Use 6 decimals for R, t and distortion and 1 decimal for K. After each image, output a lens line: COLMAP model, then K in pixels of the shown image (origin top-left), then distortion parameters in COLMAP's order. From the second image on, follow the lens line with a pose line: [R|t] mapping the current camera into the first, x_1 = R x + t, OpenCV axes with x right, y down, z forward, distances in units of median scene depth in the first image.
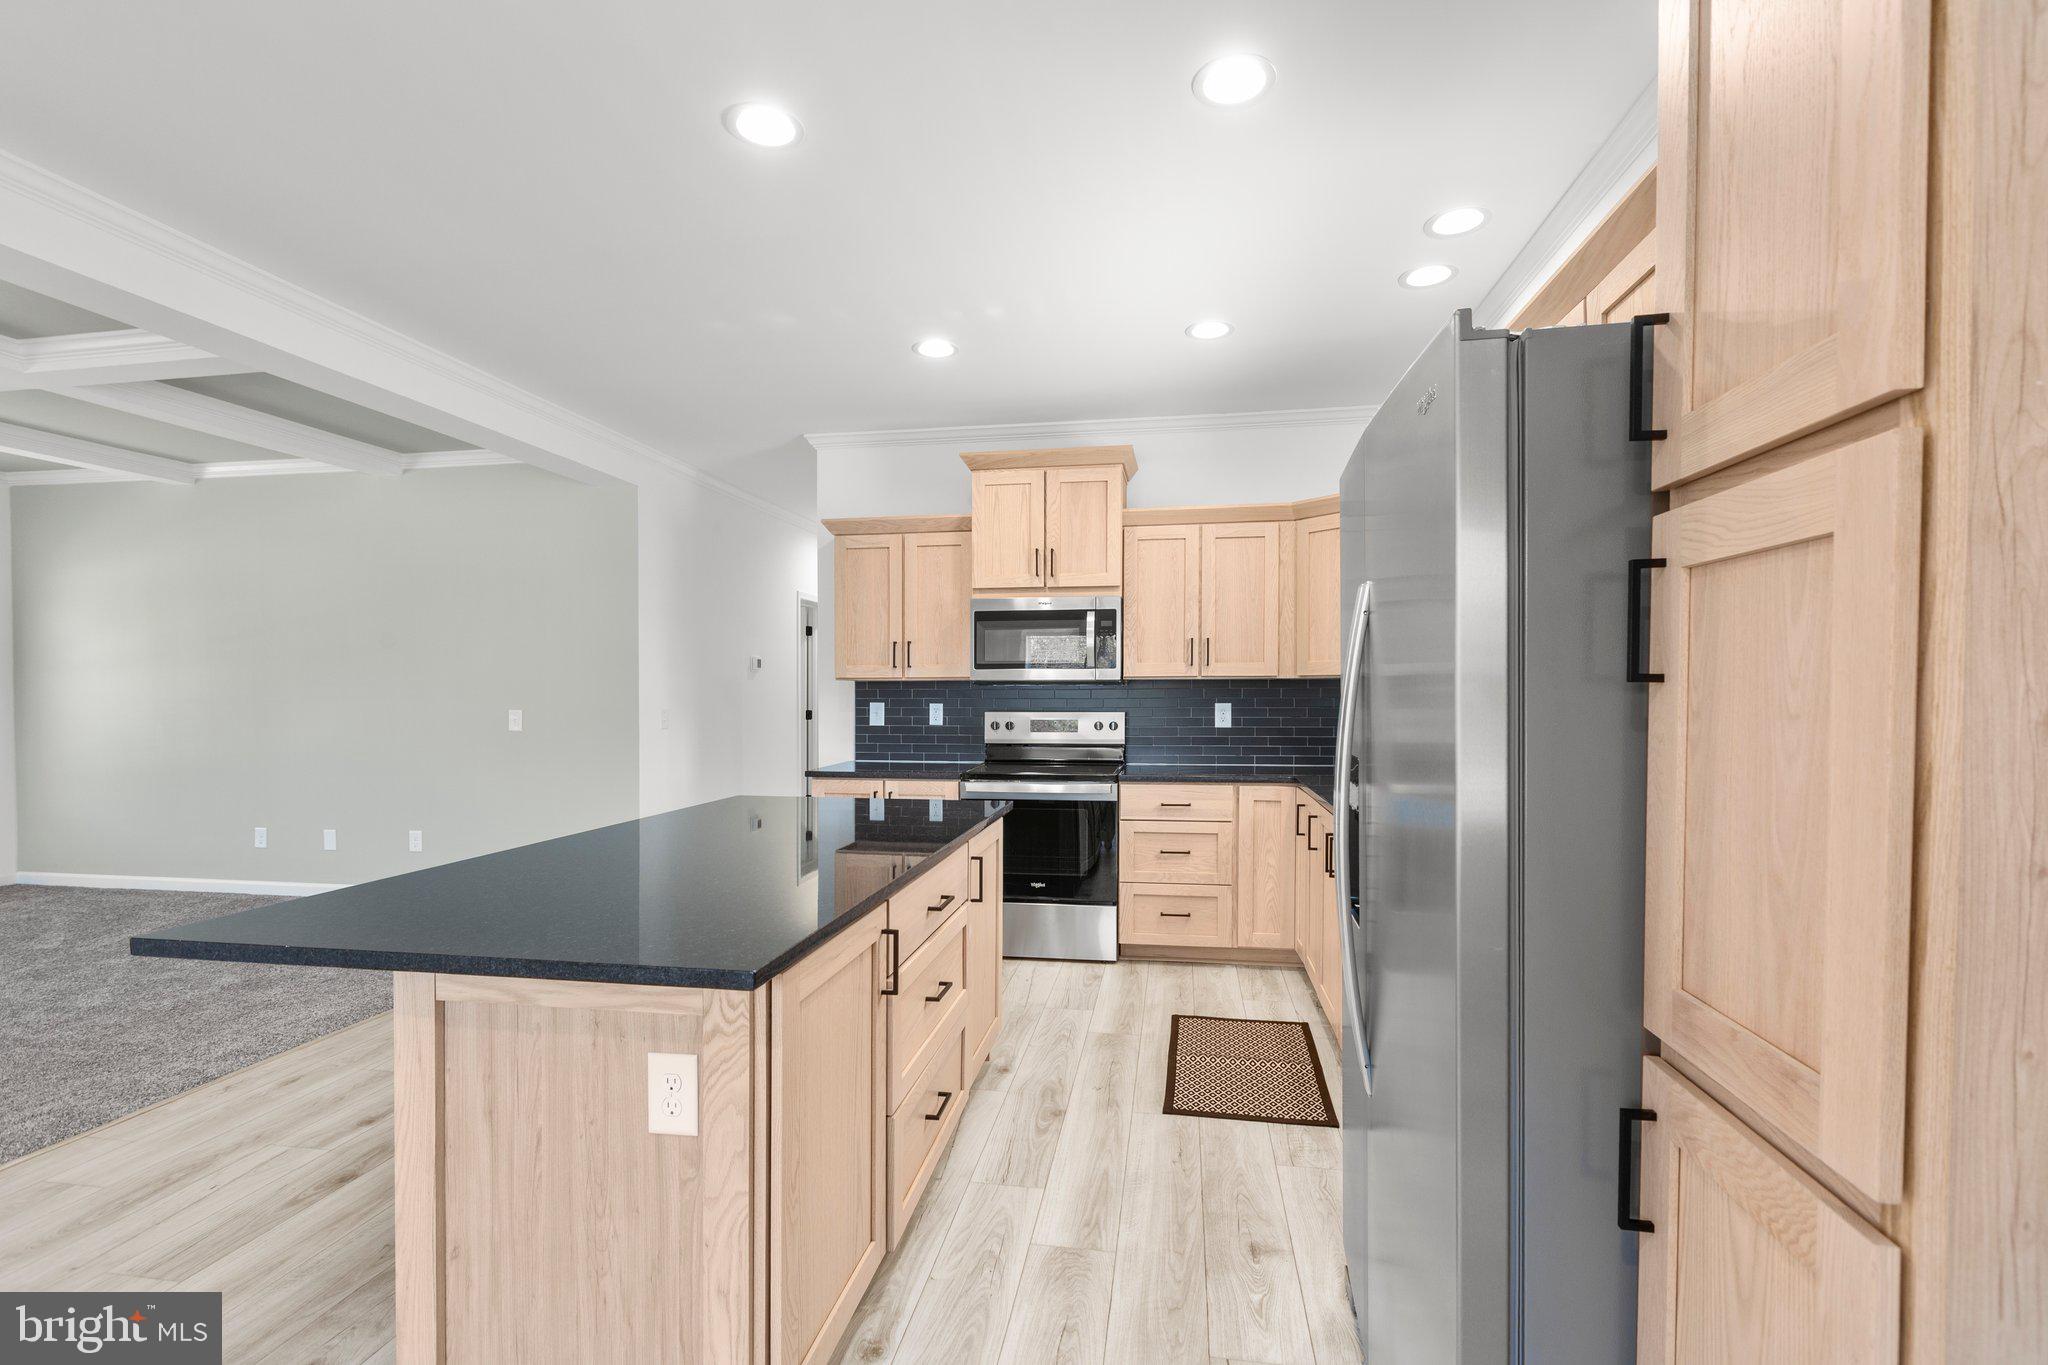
lens RADIAL K [[918.2, 0, 1029.0], [0, 918.2, 709.1], [0, 0, 1]] dist [0.001865, -0.000278]
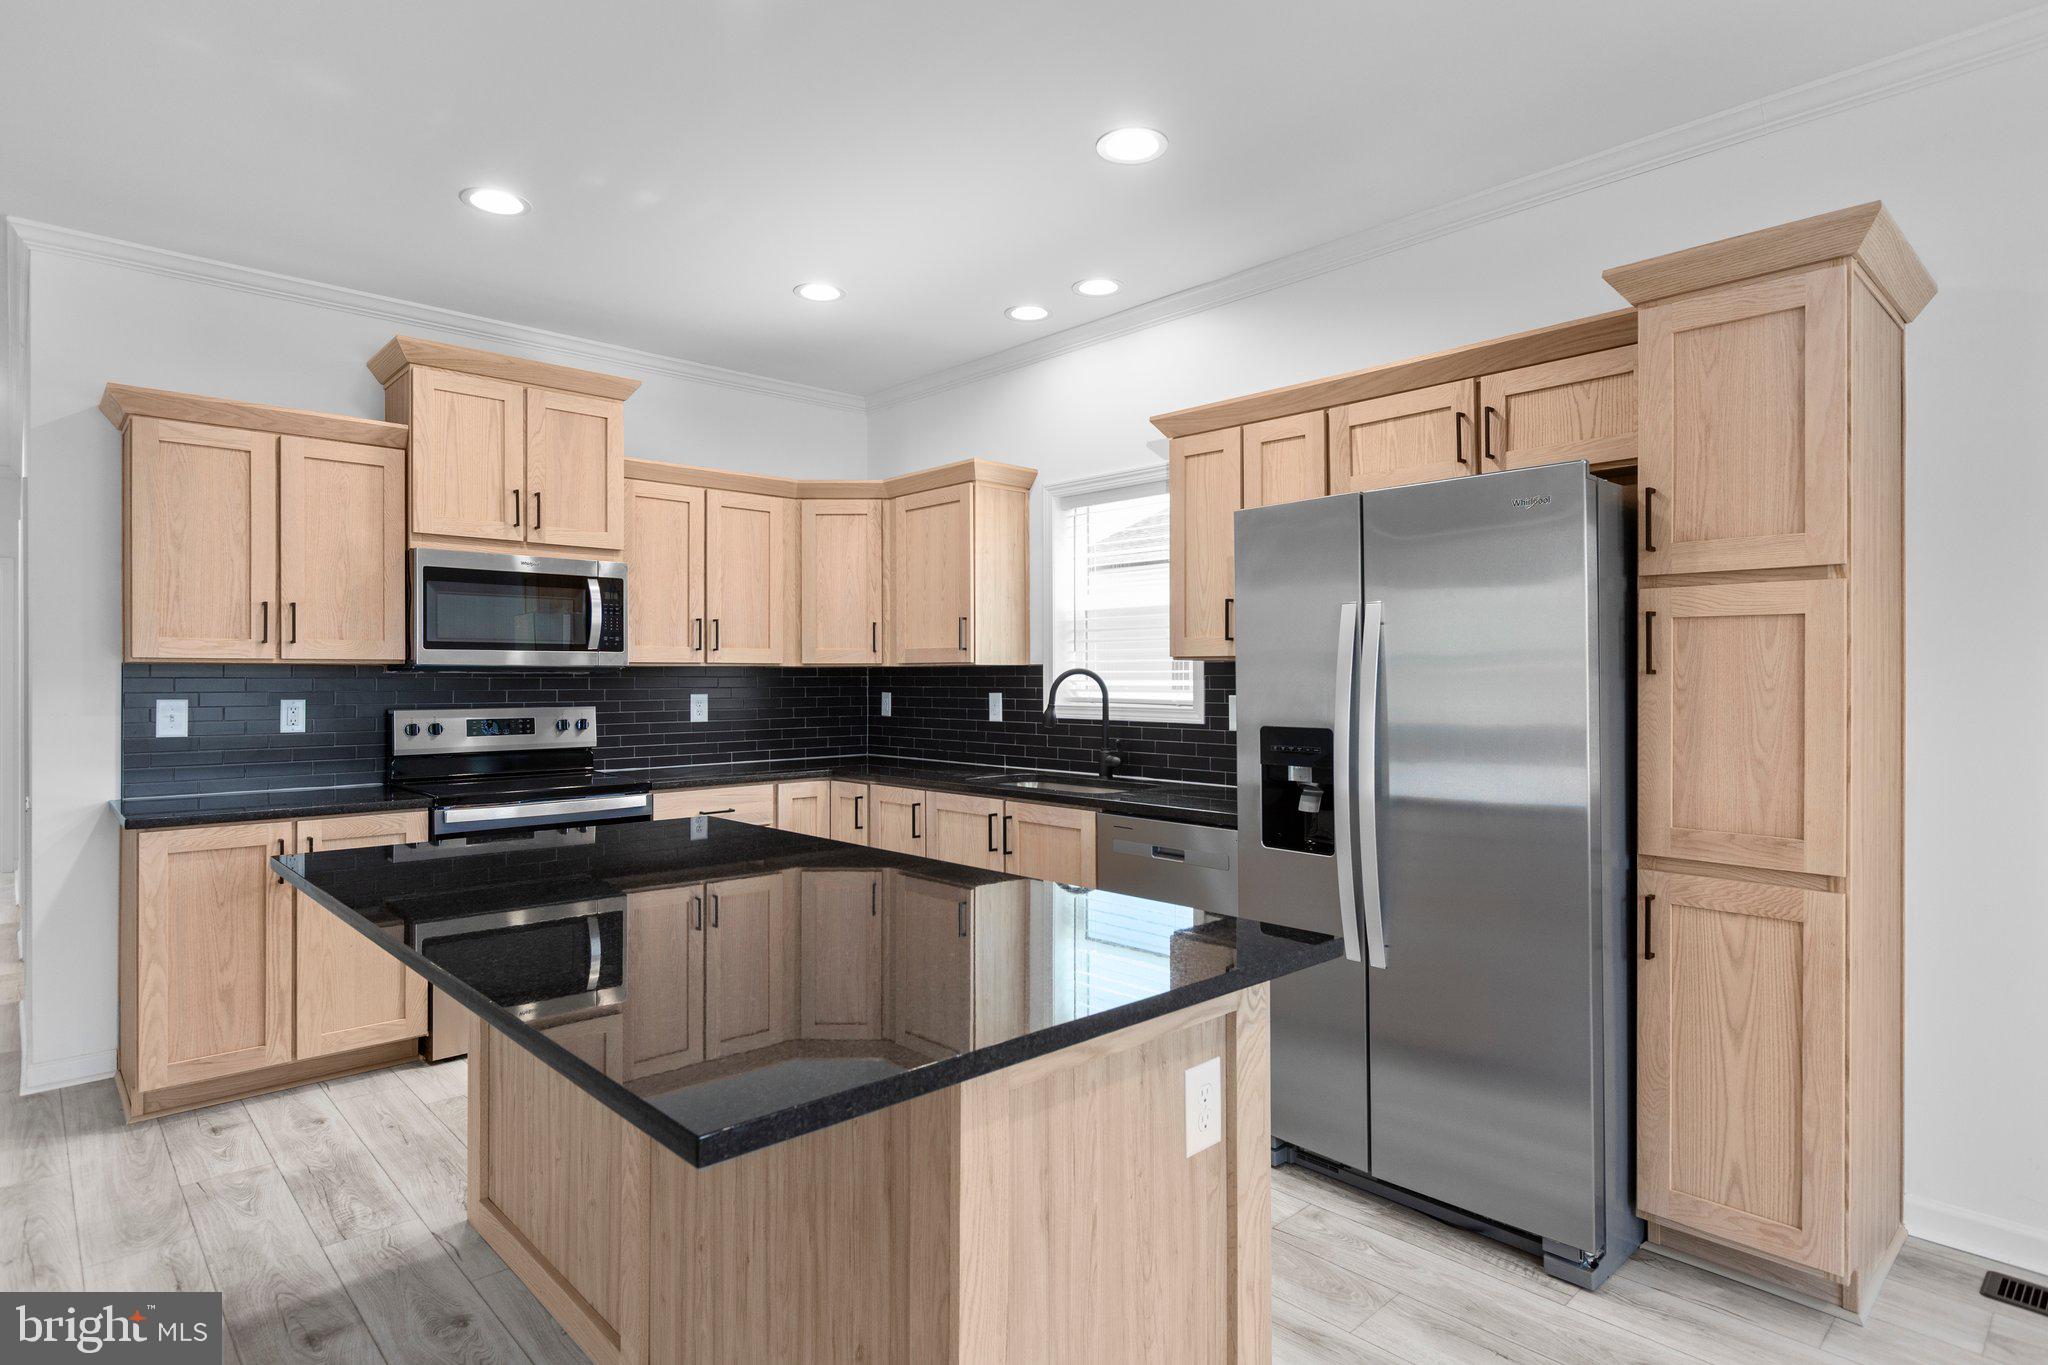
lens RADIAL K [[1077.1, 0, 1010.7], [0, 1077.1, 675.0], [0, 0, 1]] dist [0.000003, 0.001189]
pose [[0.611980, 0.004116, 0.790862, -0.414824], [0.015975, 0.999718, -0.017565, -0.001848], [-0.790712, 0.023383, 0.611742, 0.141344]]
